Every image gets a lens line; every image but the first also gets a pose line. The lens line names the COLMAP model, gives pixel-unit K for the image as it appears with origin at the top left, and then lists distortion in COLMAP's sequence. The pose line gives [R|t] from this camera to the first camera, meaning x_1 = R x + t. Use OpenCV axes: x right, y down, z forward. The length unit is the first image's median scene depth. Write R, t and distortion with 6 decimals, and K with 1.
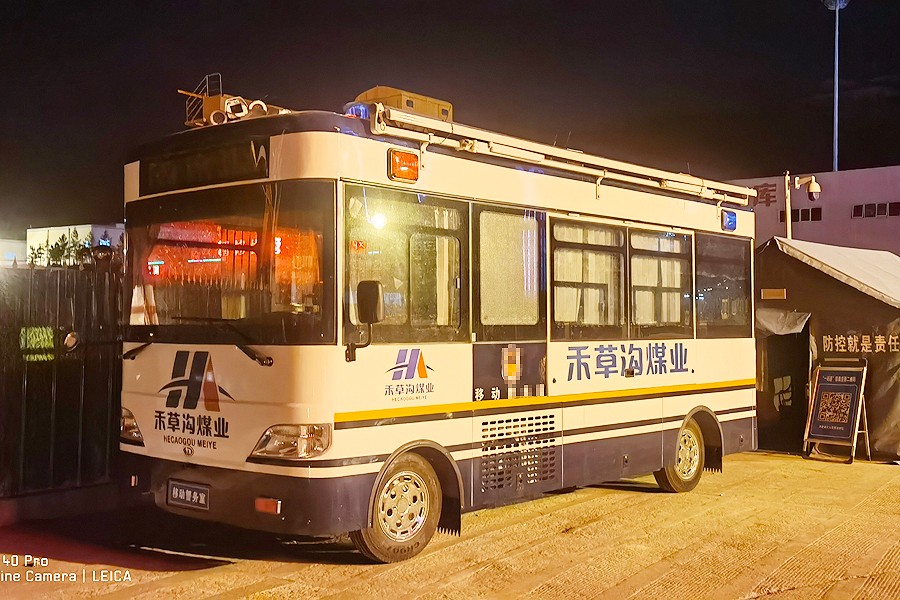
lens RADIAL K [[1035.3, 0, 449.3], [0, 1035.3, 252.9], [0, 0, 1]] dist [0.000187, -0.002625]
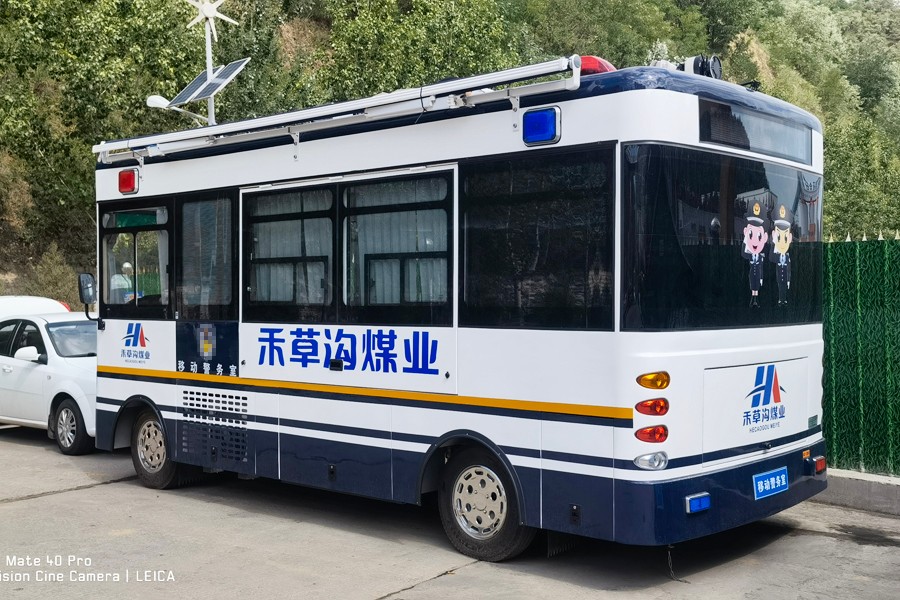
lens RADIAL K [[1037.1, 0, 450.0], [0, 1037.1, 300.0], [0, 0, 1]] dist [0.002058, 0.008259]
pose [[0.001373, -0.006121, -0.999980, 1.036066], [0.065038, 0.997865, -0.006018, 0.080536], [0.997882, -0.065029, 0.001768, 1.151383]]
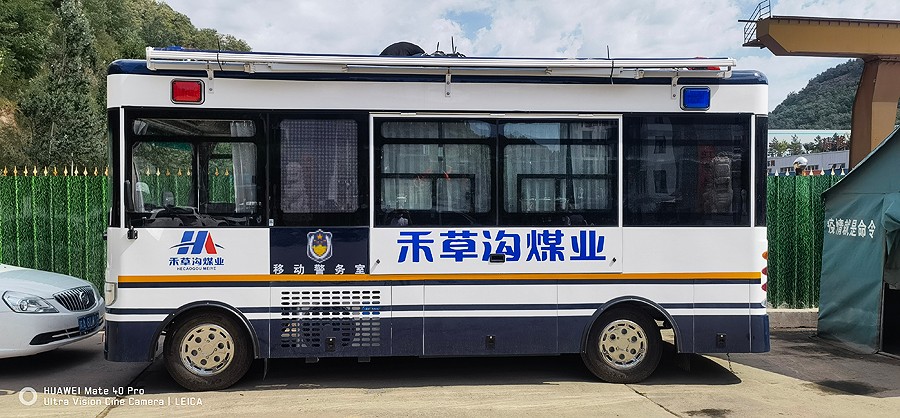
lens RADIAL K [[528.0, 0, 476.7], [0, 528.0, 200.7], [0, 0, 1]] dist [0.026719, -0.001035]
pose [[0.699325, -0.018496, -0.714564, 0.572307], [0.050693, 0.998431, 0.023769, 0.046907], [0.713004, -0.052846, 0.699166, 0.649806]]
